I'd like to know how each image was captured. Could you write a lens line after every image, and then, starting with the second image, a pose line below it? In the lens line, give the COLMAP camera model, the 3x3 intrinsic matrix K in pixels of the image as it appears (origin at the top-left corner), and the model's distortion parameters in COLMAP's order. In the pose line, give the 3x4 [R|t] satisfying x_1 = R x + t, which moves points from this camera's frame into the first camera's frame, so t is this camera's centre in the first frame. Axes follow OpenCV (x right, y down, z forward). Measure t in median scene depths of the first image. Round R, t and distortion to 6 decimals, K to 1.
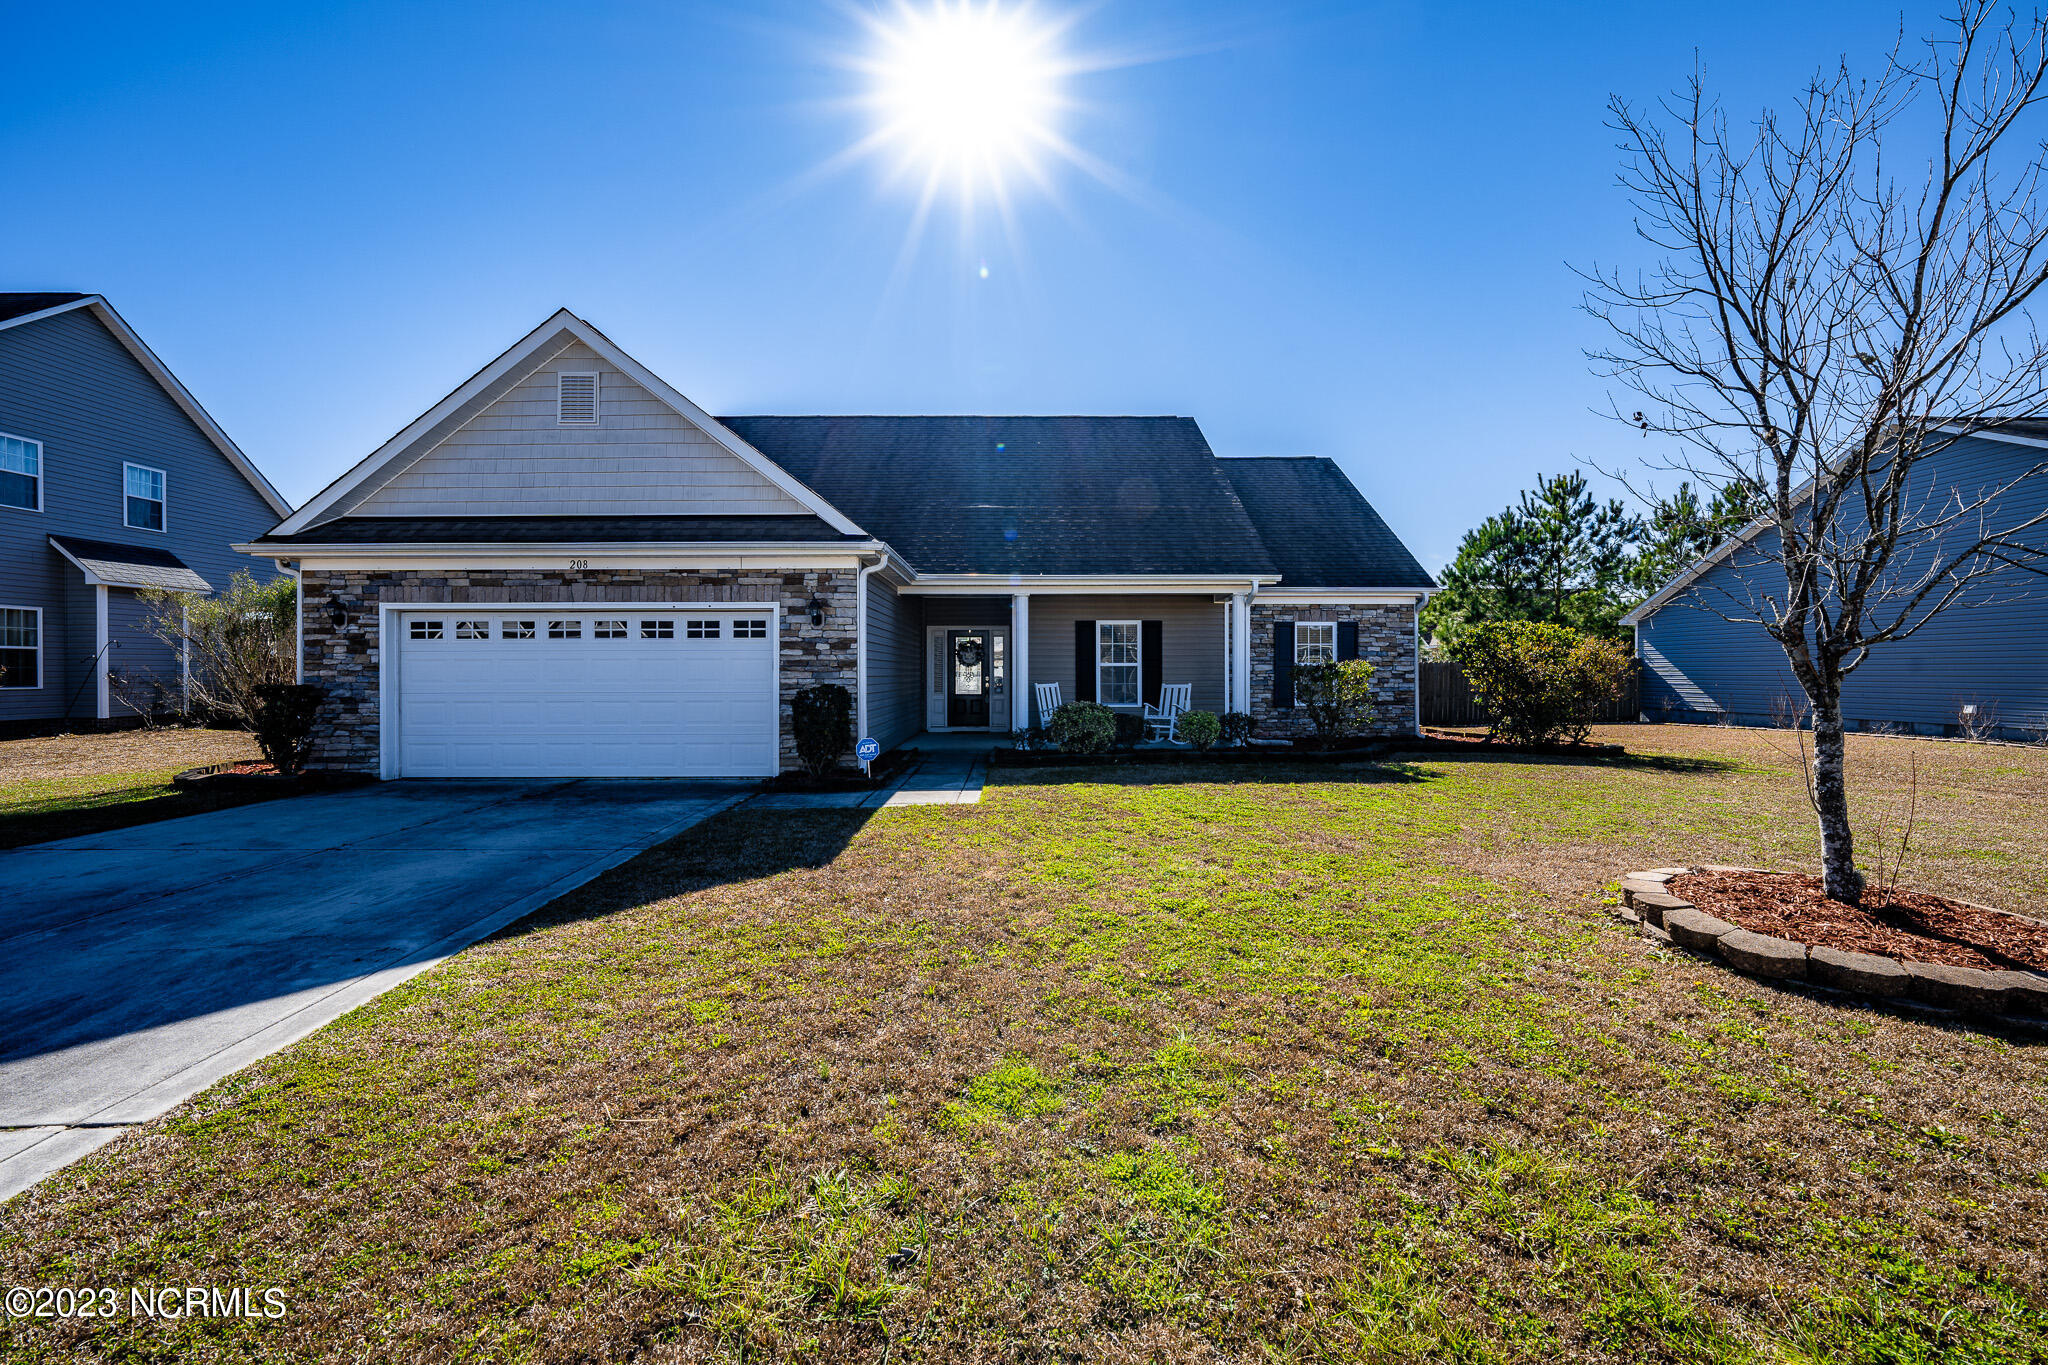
lens RADIAL K [[792.0, 0, 1023.6], [0, 792.0, 679.2], [0, 0, 1]] dist [-0.023511, 0.007757]
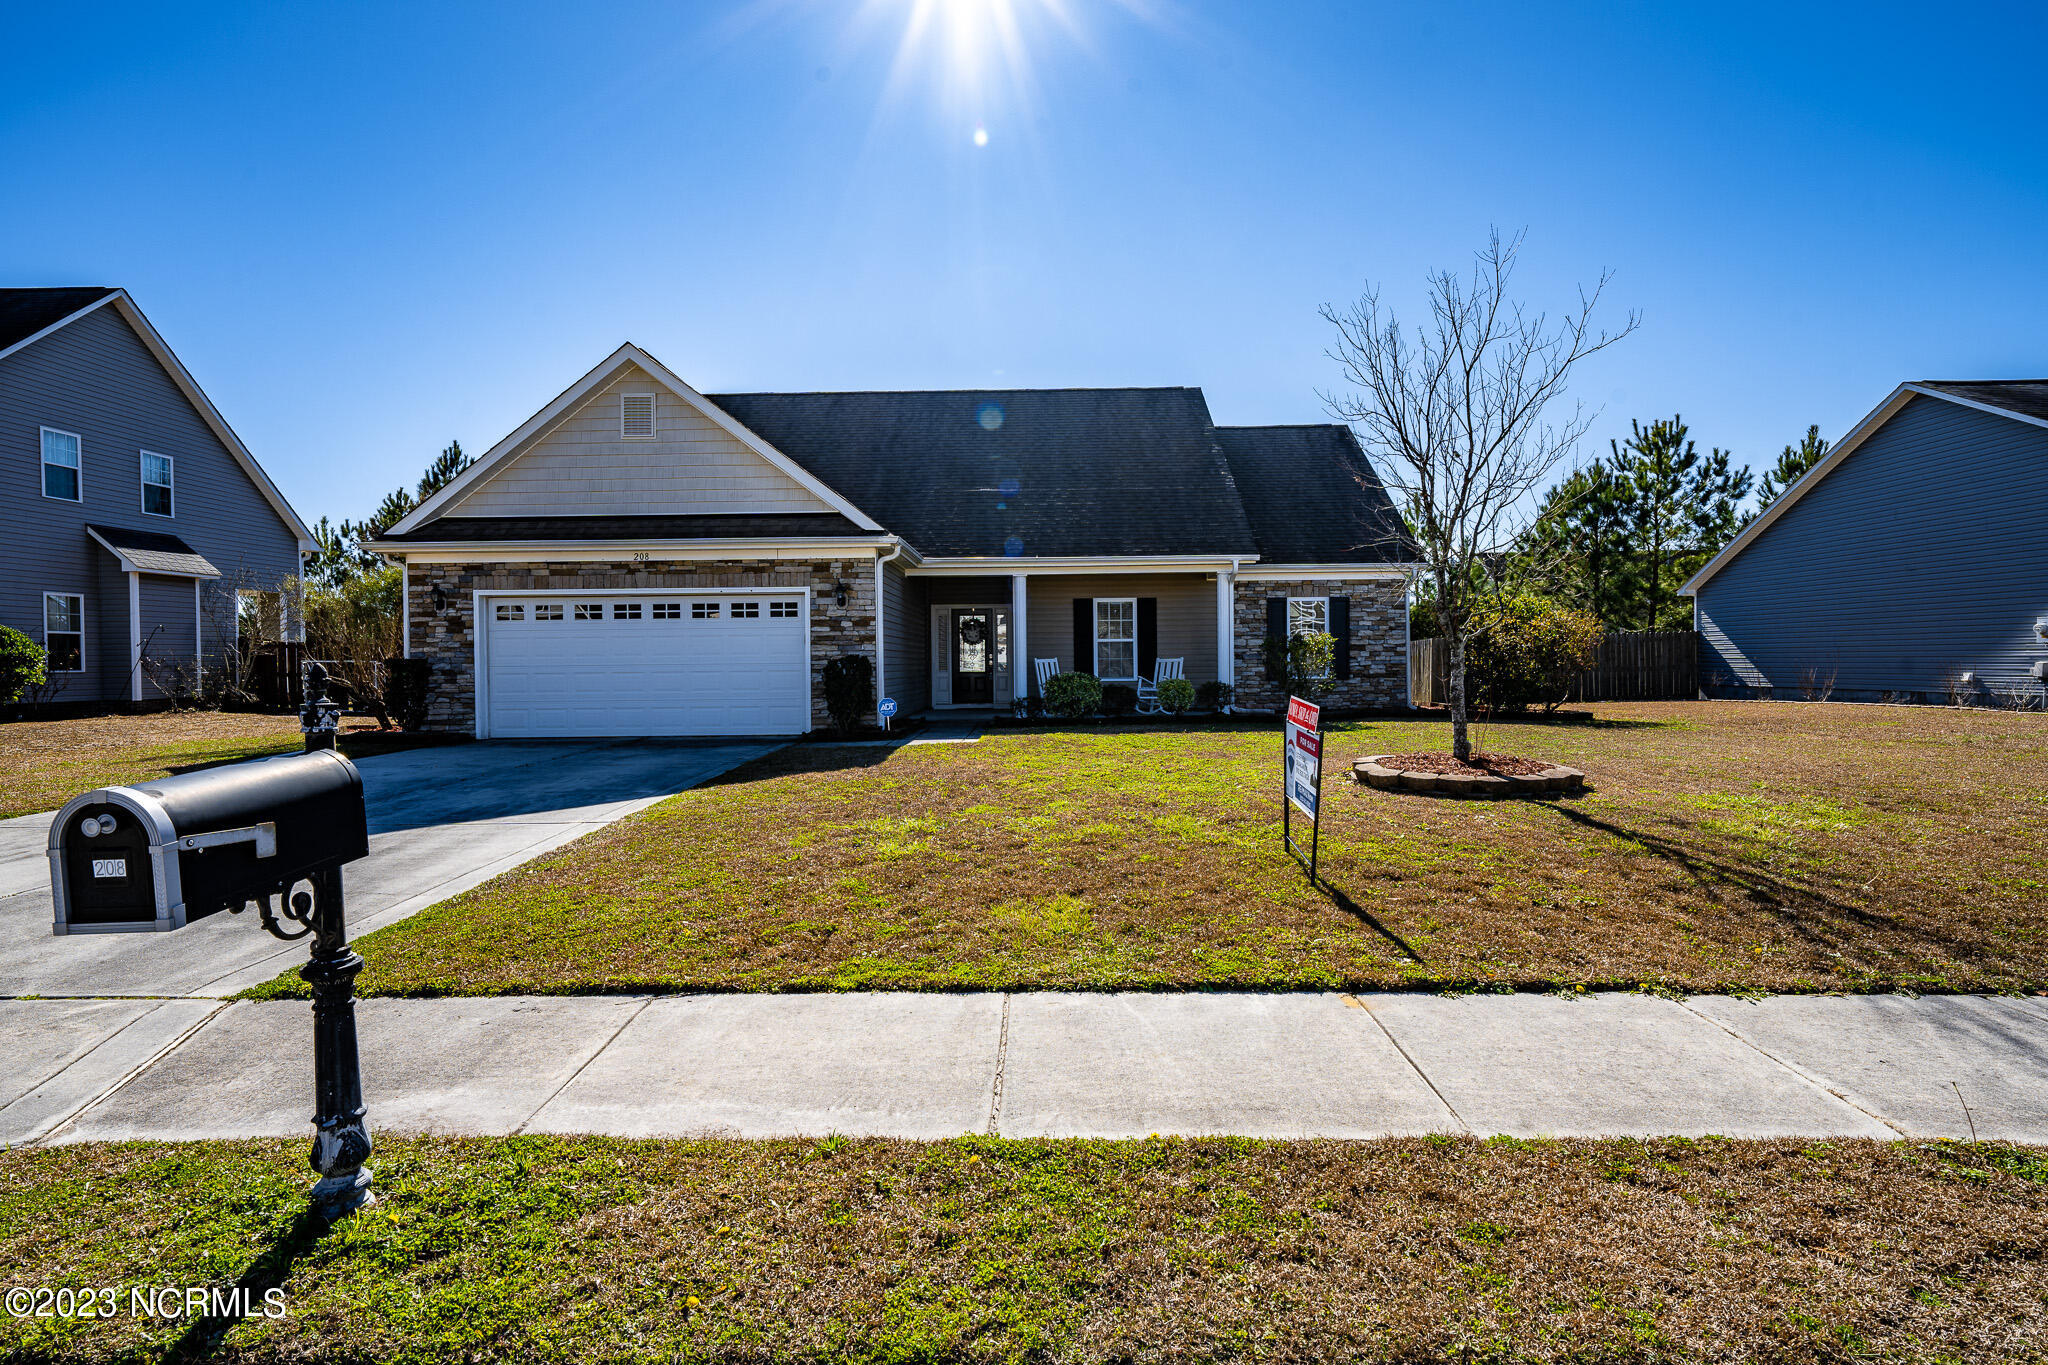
lens RADIAL K [[1028.5, 0, 1024.1], [0, 1028.5, 681.3], [0, 0, 1]] dist [0.002848, 0.001166]
pose [[0.999643, -0.007558, -0.025641, 0.051199], [0.007823, 0.999917, 0.010224, 0.031148], [0.025562, -0.010421, 0.999619, -0.538118]]
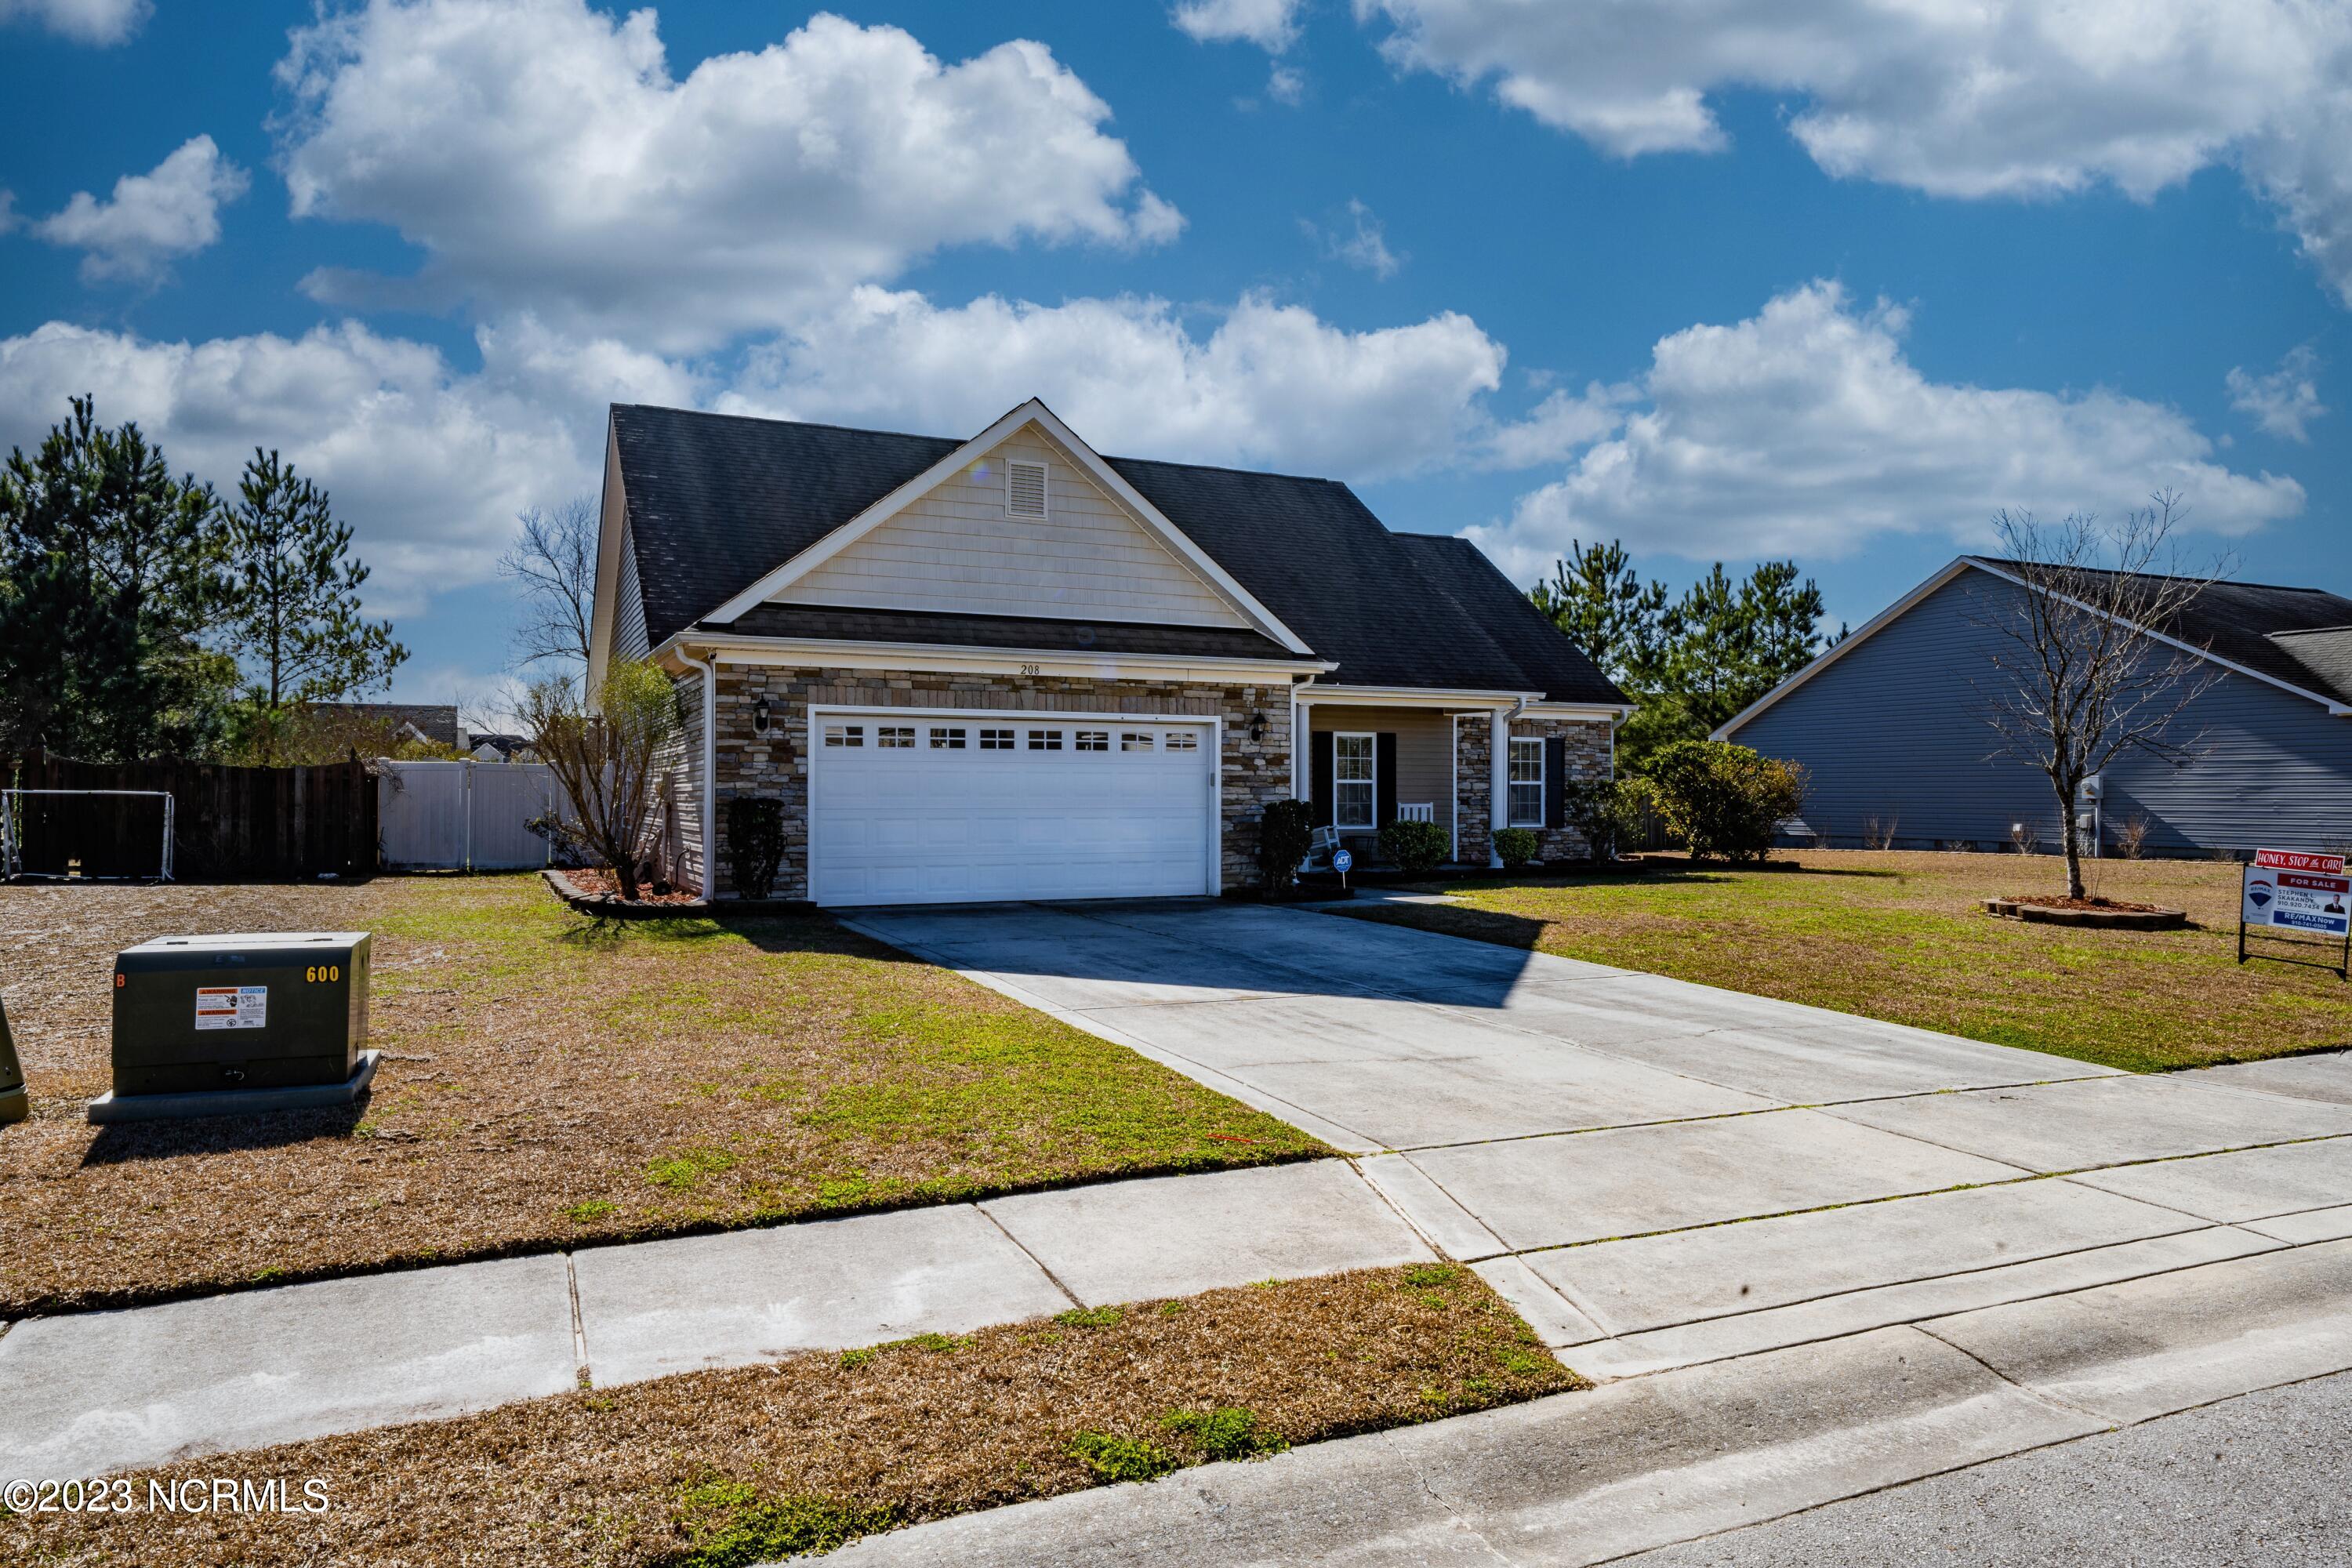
lens RADIAL K [[1485.5, 0, 1184.7], [0, 1485.5, 787.8], [0, 0, 1]] dist [0.021535, 0.000758]
pose [[0.909047, 0.006248, 0.416647, -1.120129], [-0.001190, 0.999922, -0.012400, 0.014404], [-0.416693, 0.010776, 0.908984, -0.661689]]
